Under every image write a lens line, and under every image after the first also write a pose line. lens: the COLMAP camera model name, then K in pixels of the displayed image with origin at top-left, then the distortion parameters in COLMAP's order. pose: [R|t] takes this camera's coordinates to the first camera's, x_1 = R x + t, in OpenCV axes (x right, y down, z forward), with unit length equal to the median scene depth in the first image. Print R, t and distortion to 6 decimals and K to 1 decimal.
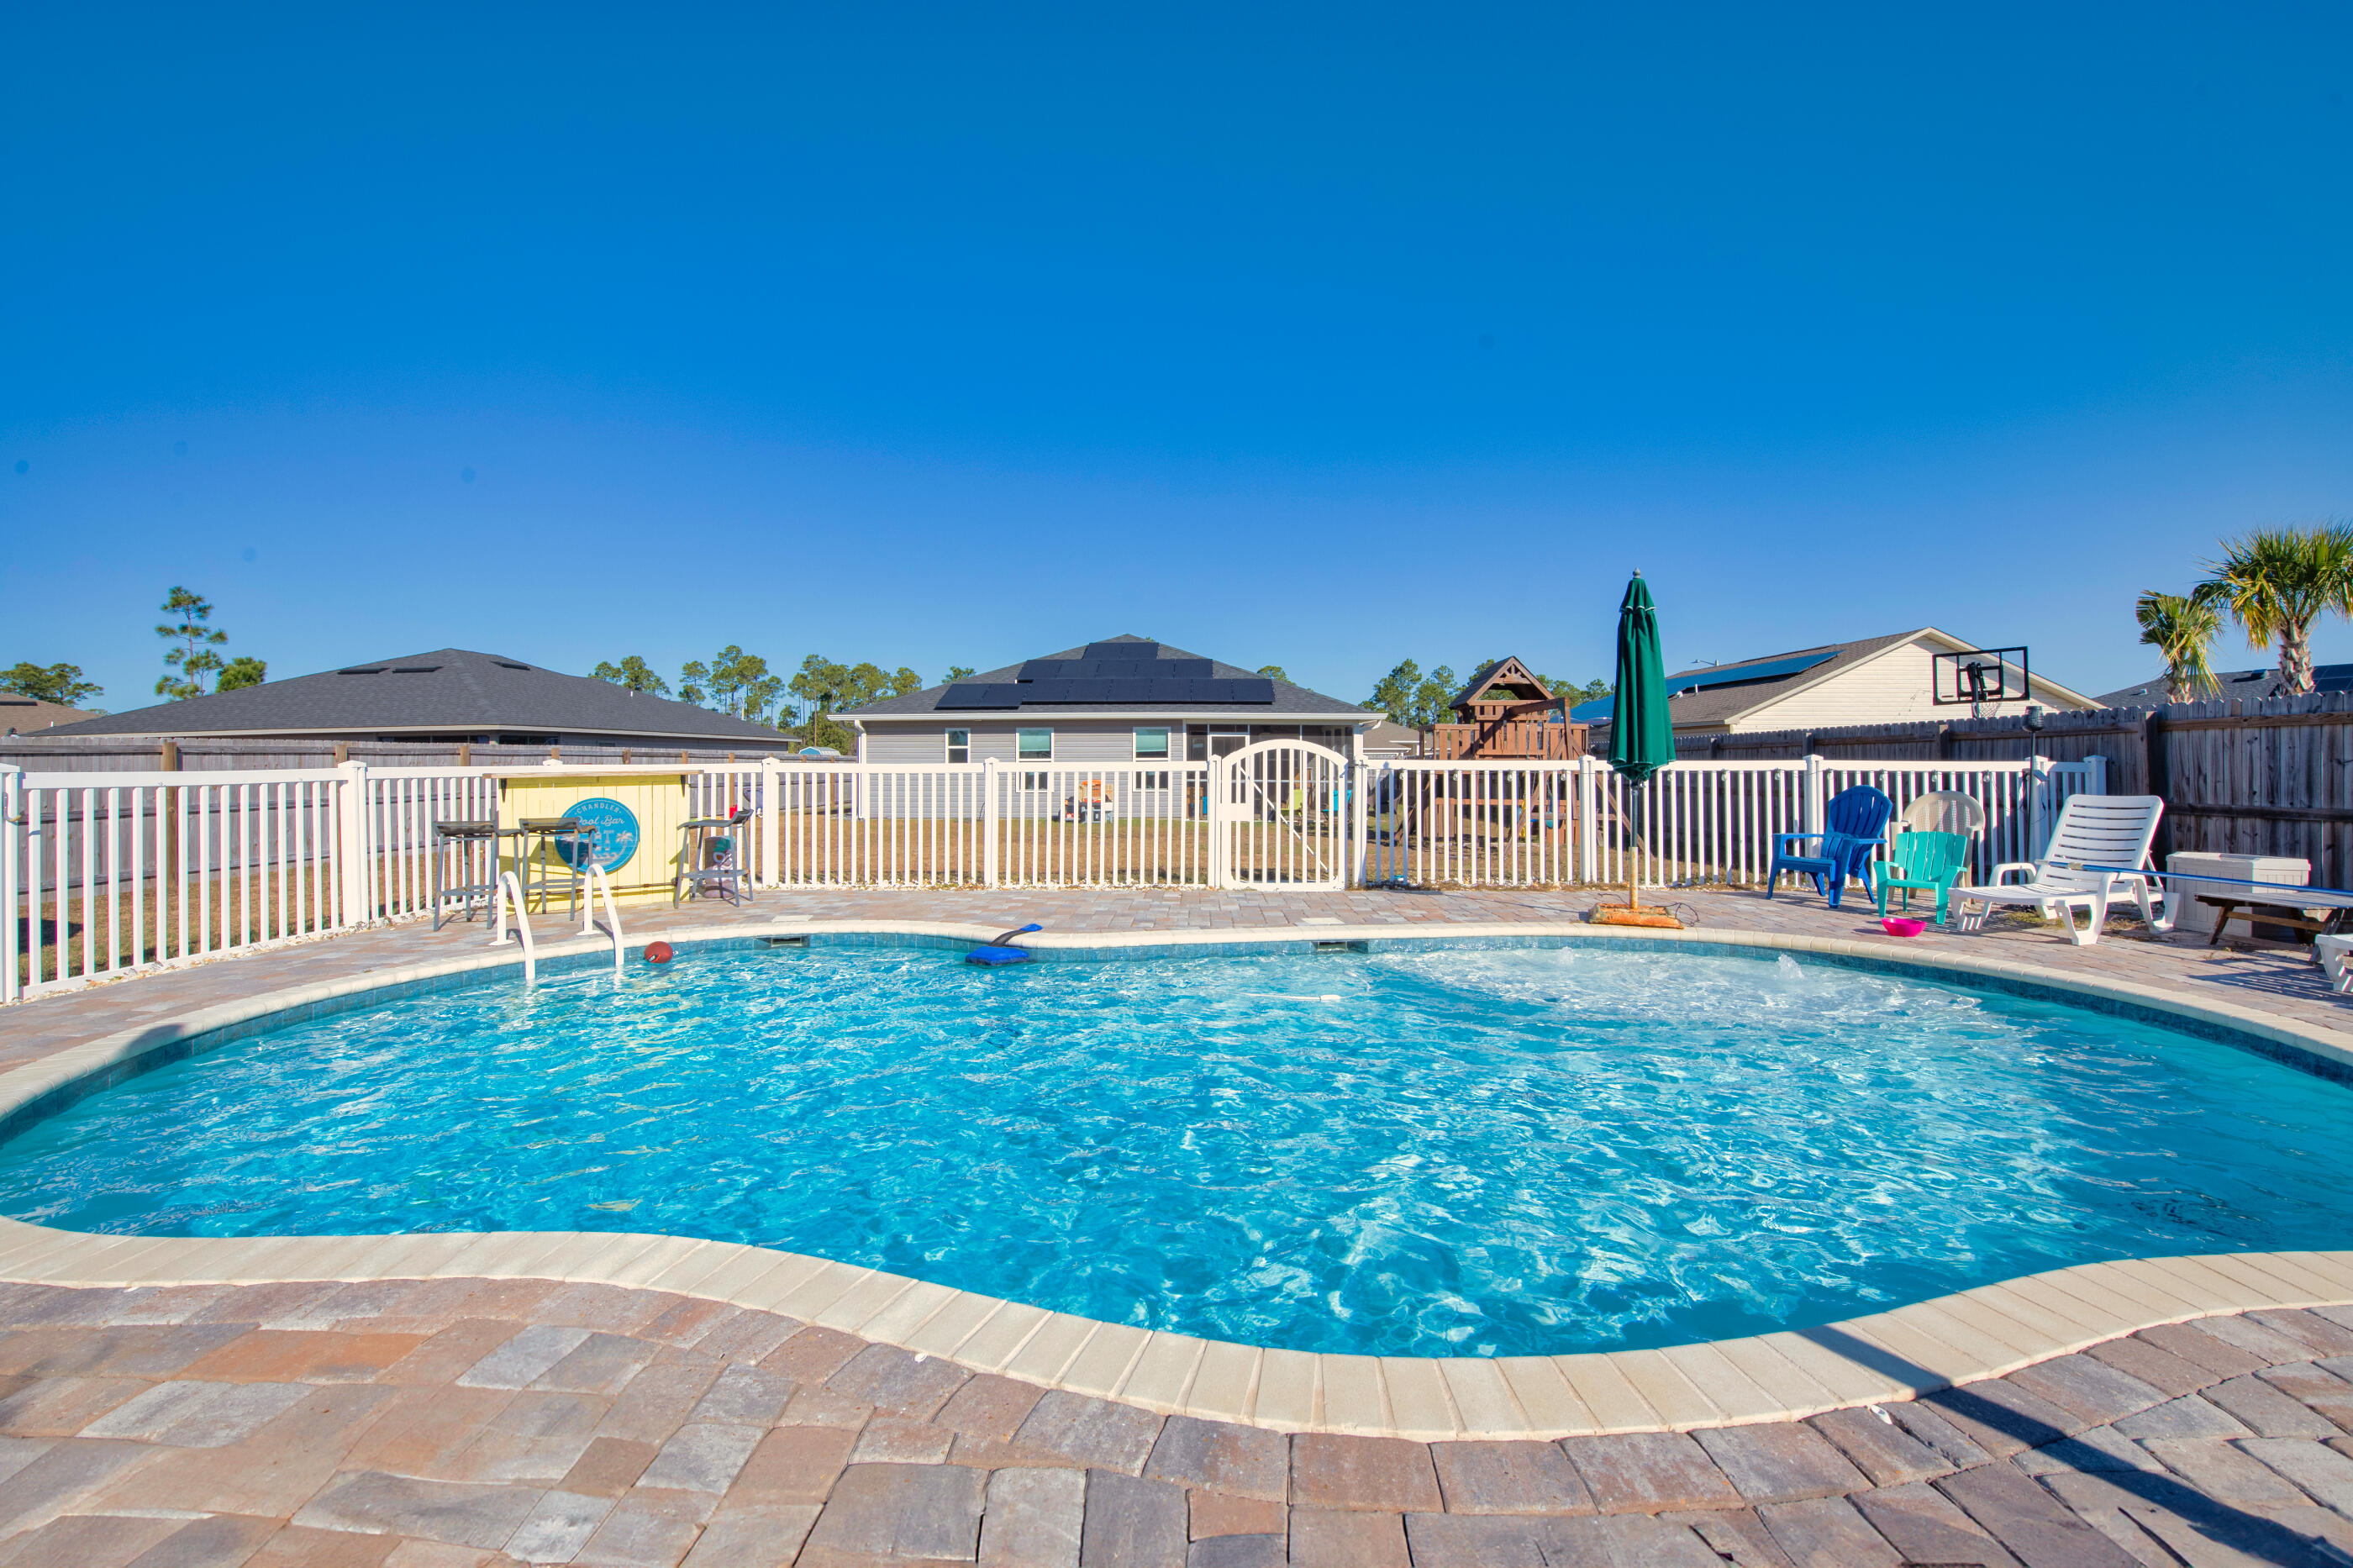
lens RADIAL K [[959.2, 0, 1182.7], [0, 959.2, 786.1], [0, 0, 1]] dist [-0.027432, -0.002063]
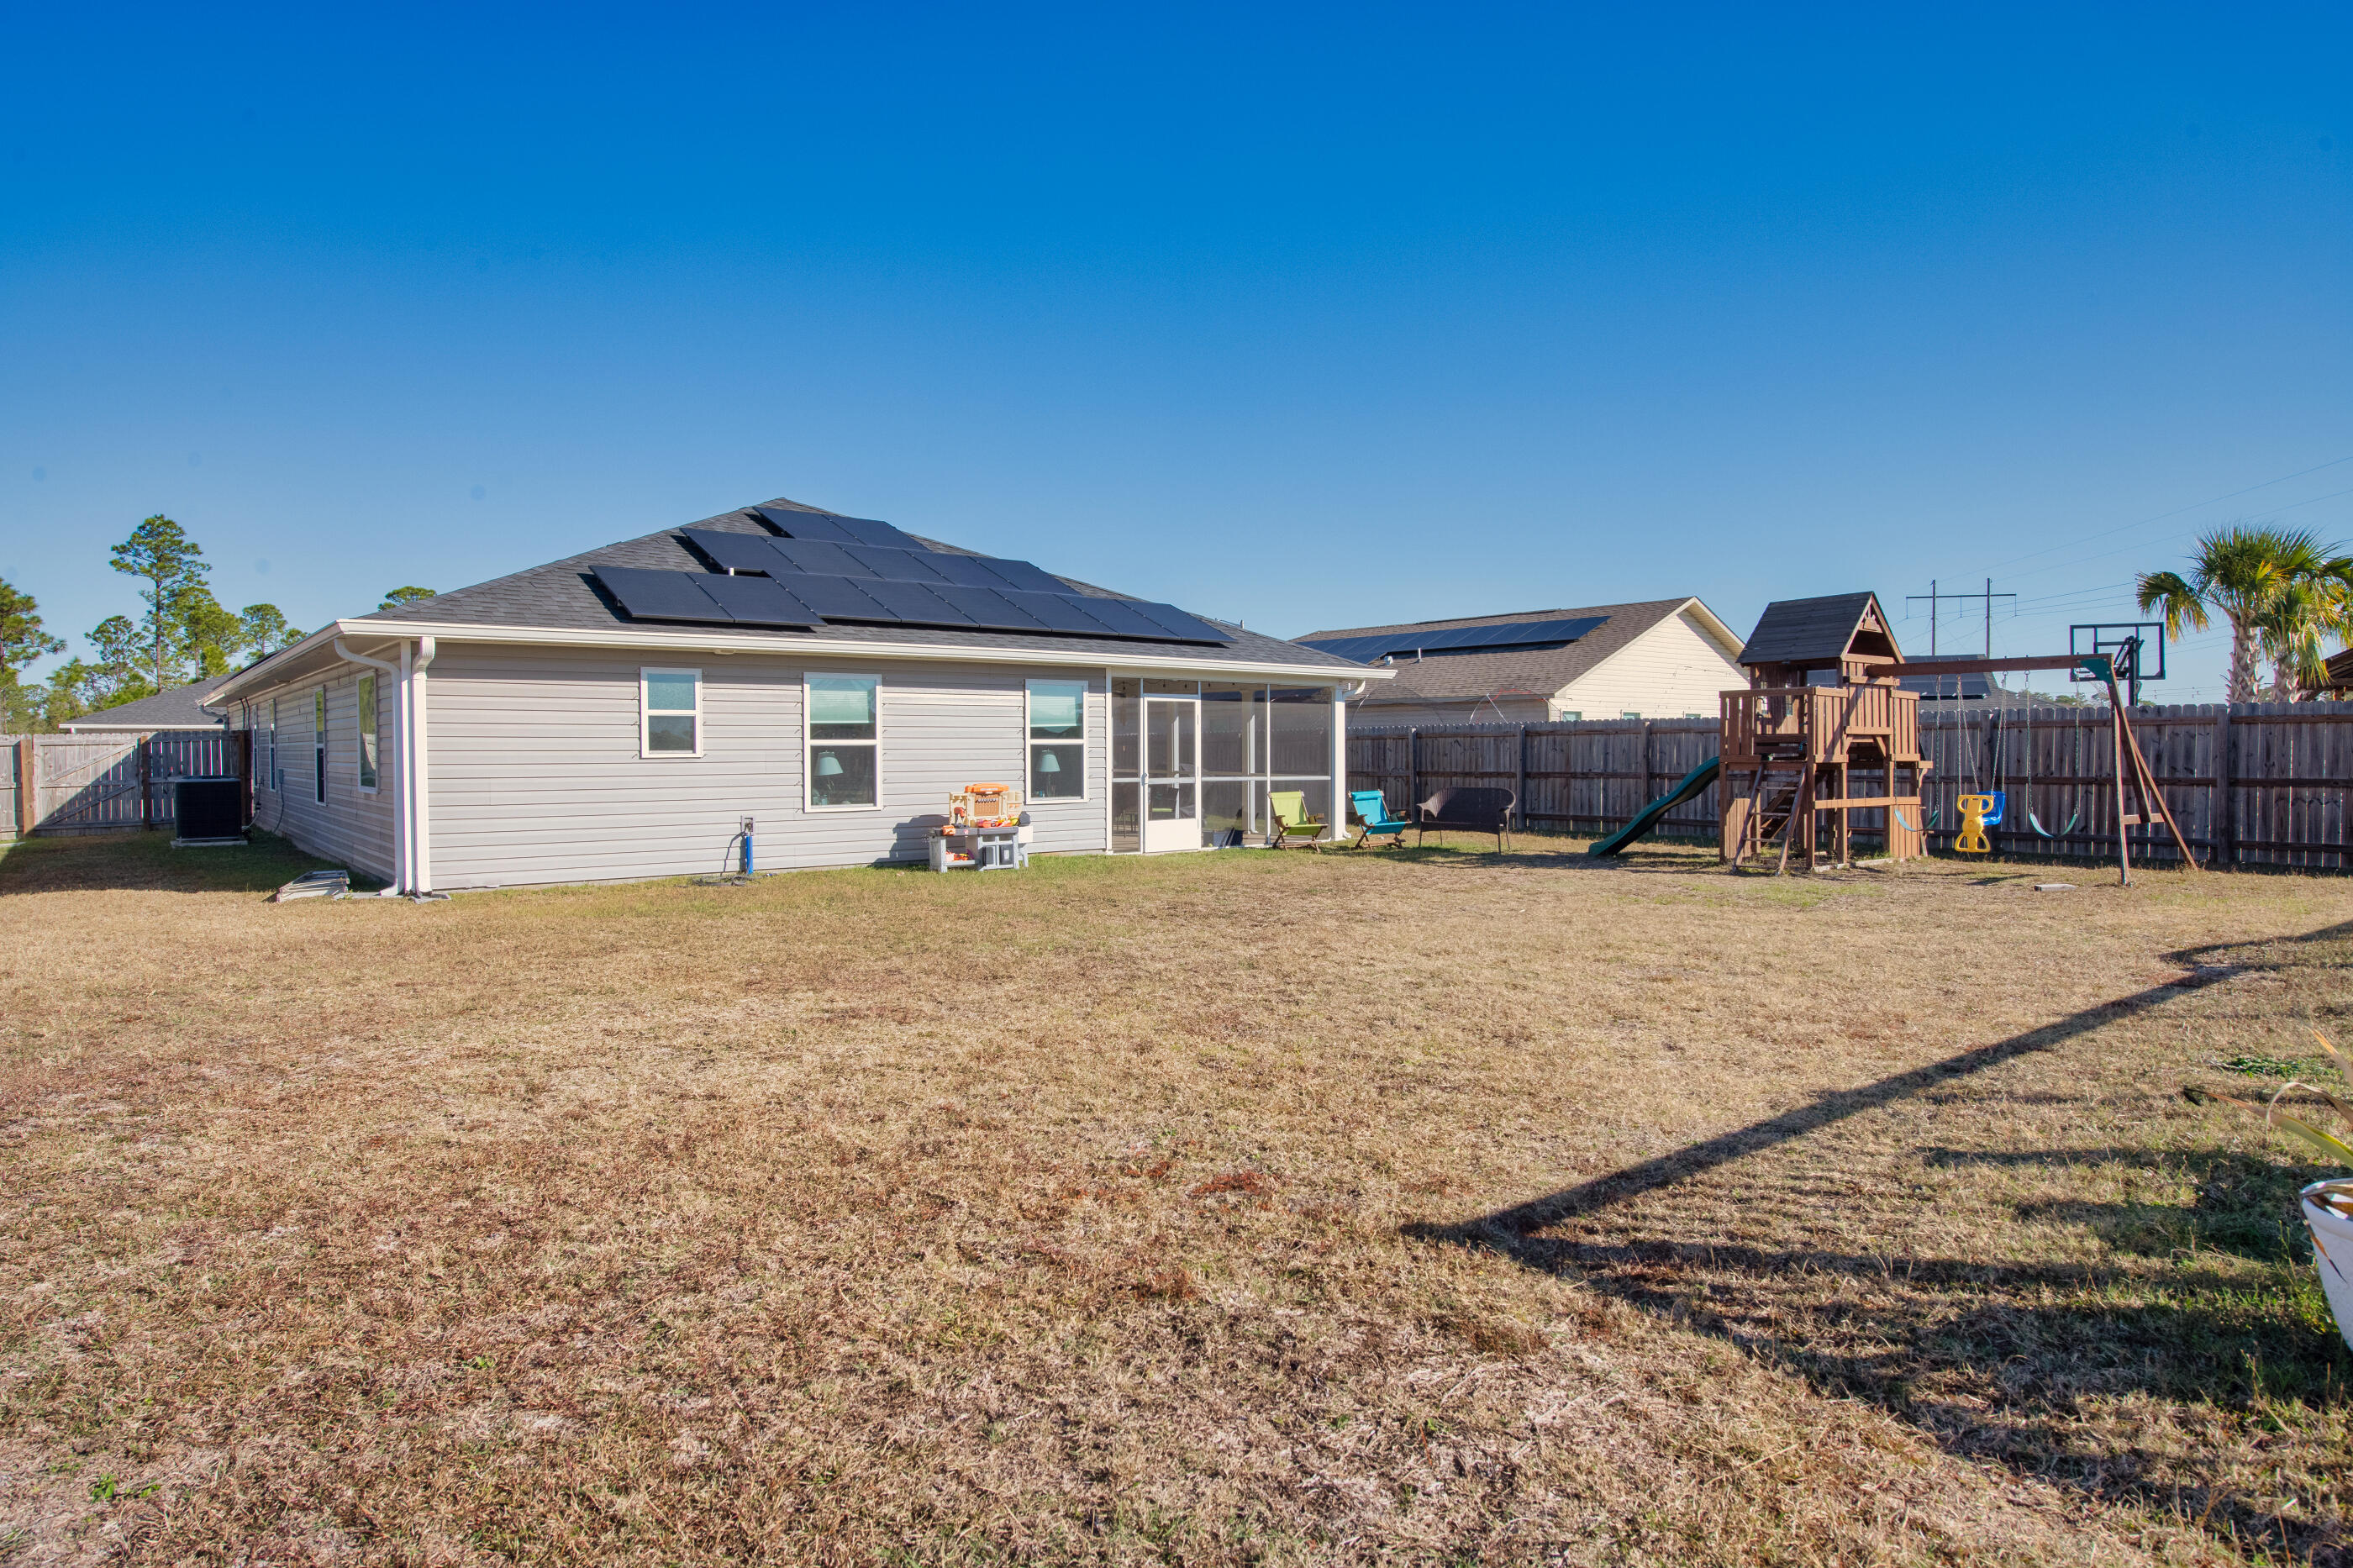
lens RADIAL K [[1374.0, 0, 1170.5], [0, 1374.0, 777.3], [0, 0, 1]] dist [0.006092, 0.001814]
pose [[0.773164, -0.008219, 0.634153, -0.677042], [0.015693, 0.999858, -0.006175, -0.004095], [-0.634012, 0.014726, 0.773183, 0.554263]]
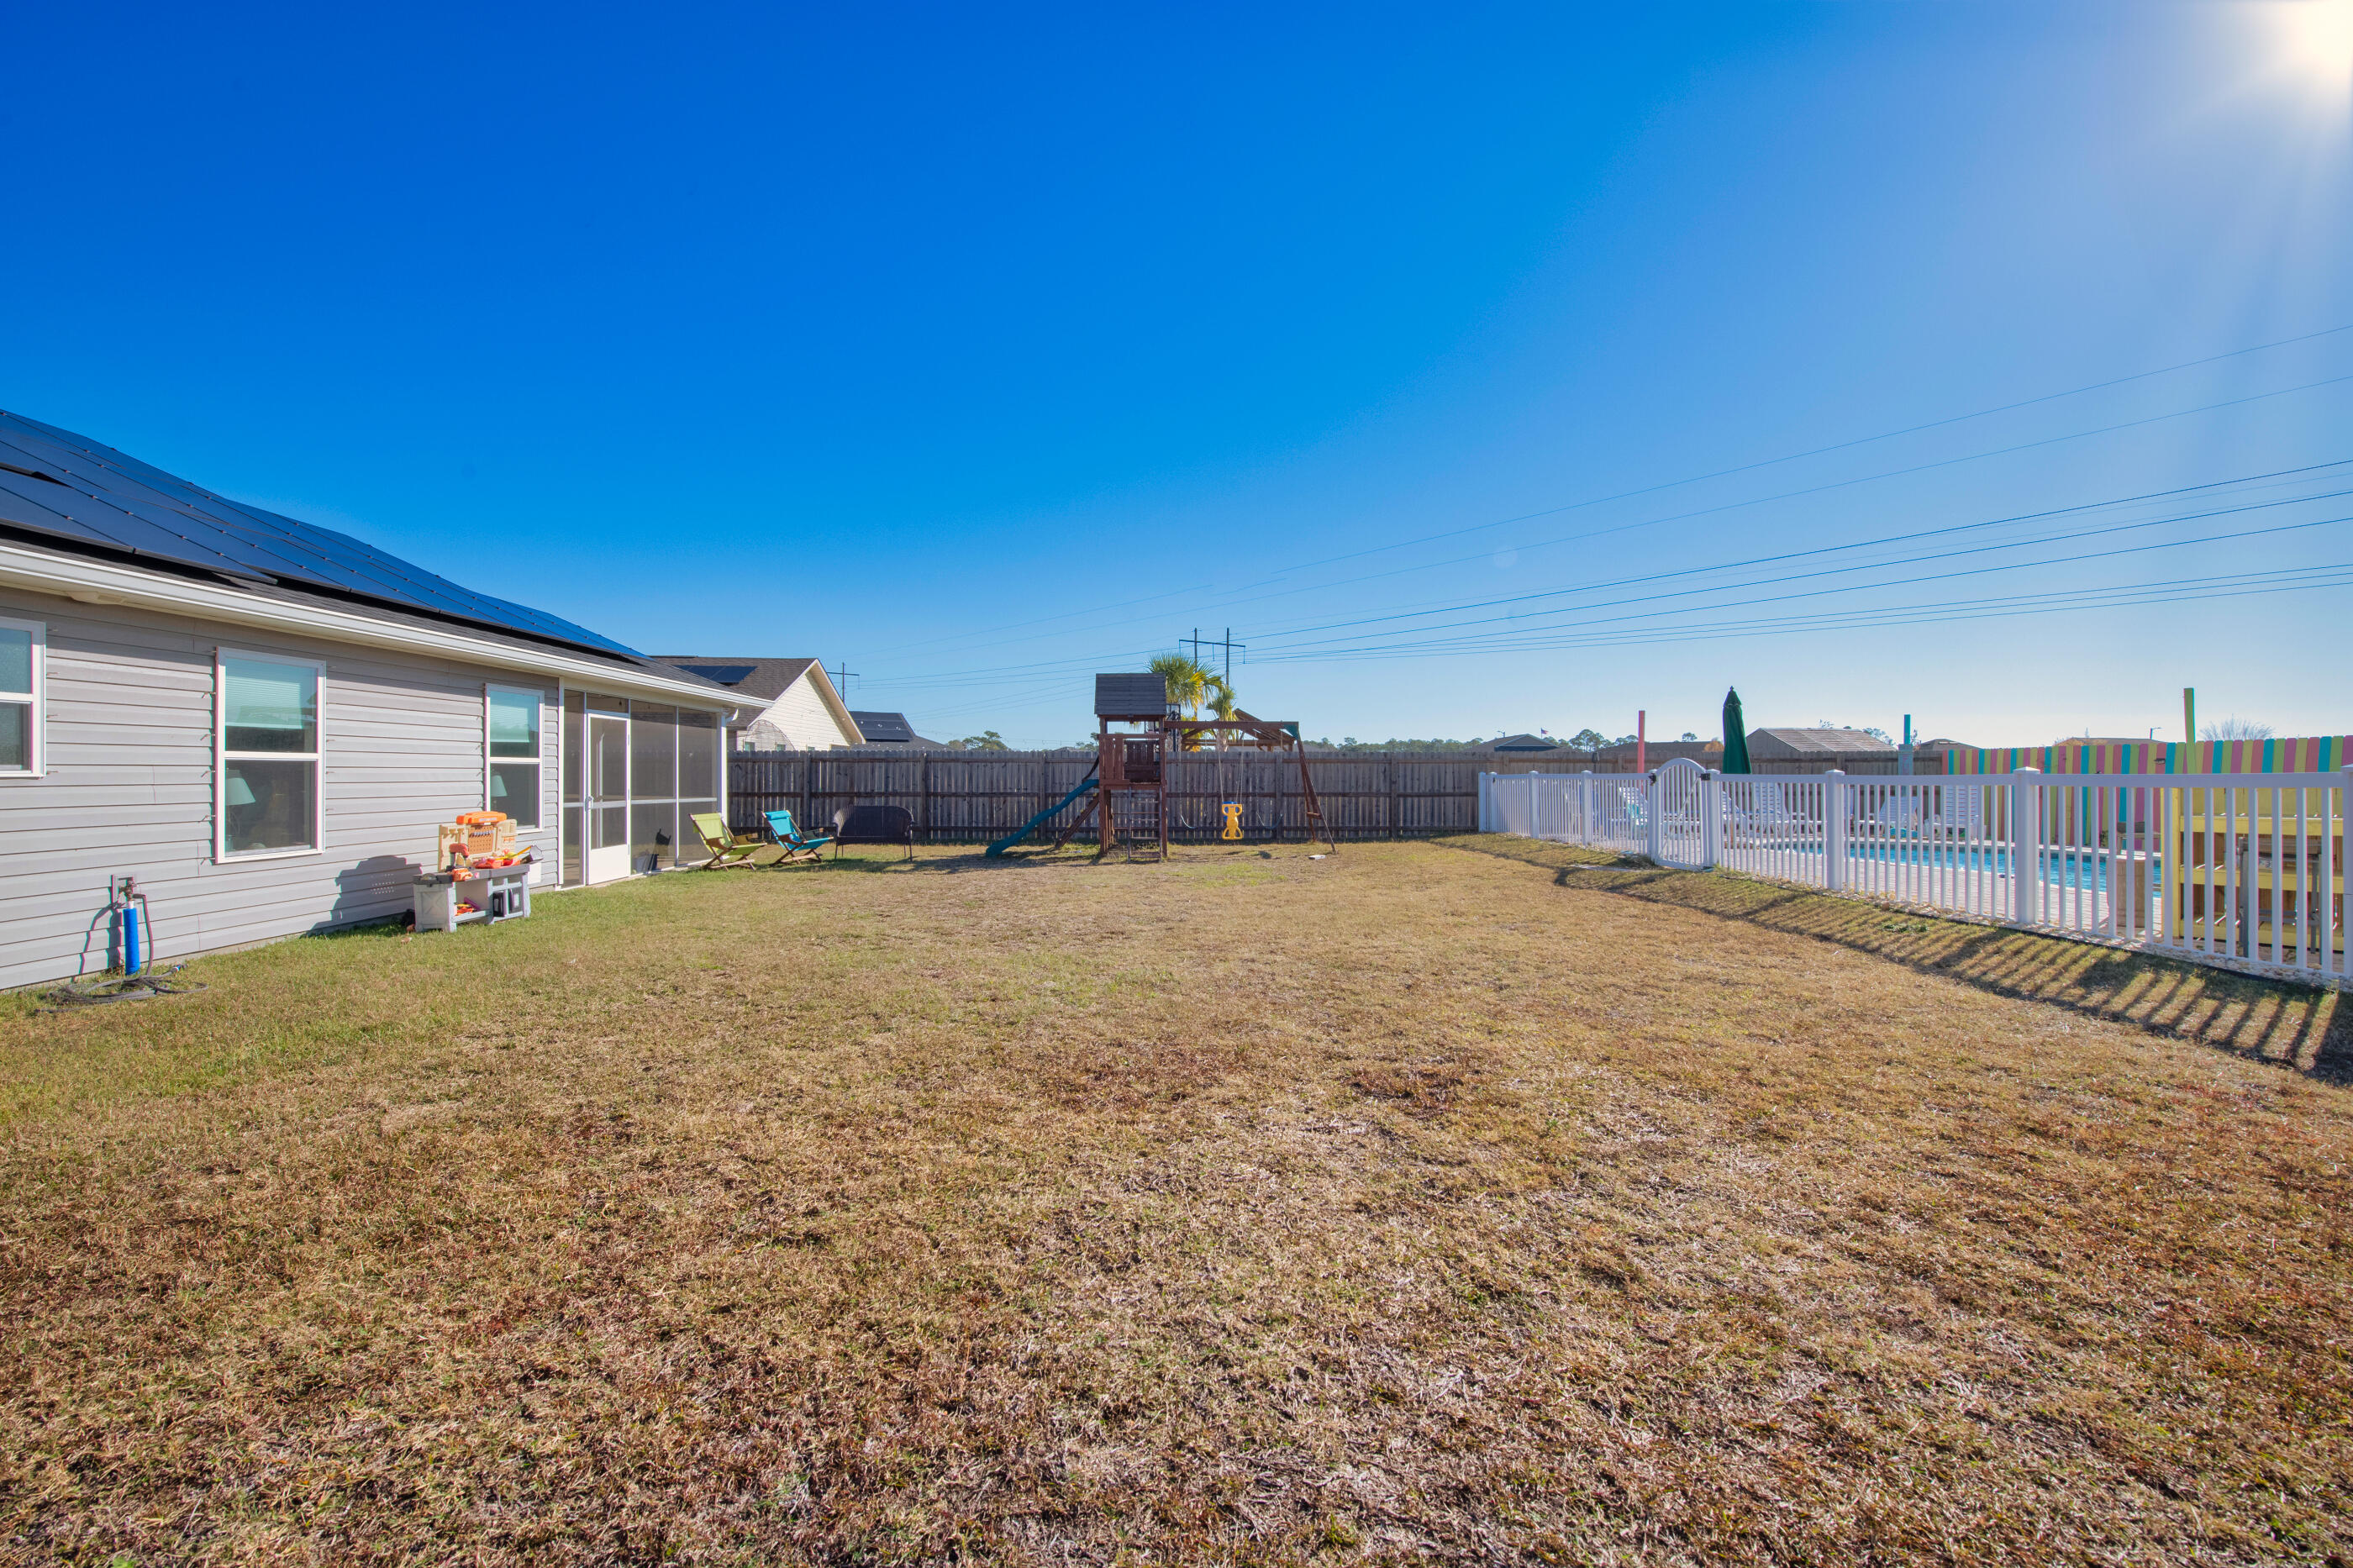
lens RADIAL K [[959.2, 0, 1178.2], [0, 959.2, 768.7], [0, 0, 1]] dist [-0.027432, -0.002063]
pose [[-0.073216, 0.013331, 0.997227, -0.716085], [0.022558, 0.999677, -0.011708, -0.017807], [-0.997061, 0.021638, -0.073493, 1.066572]]
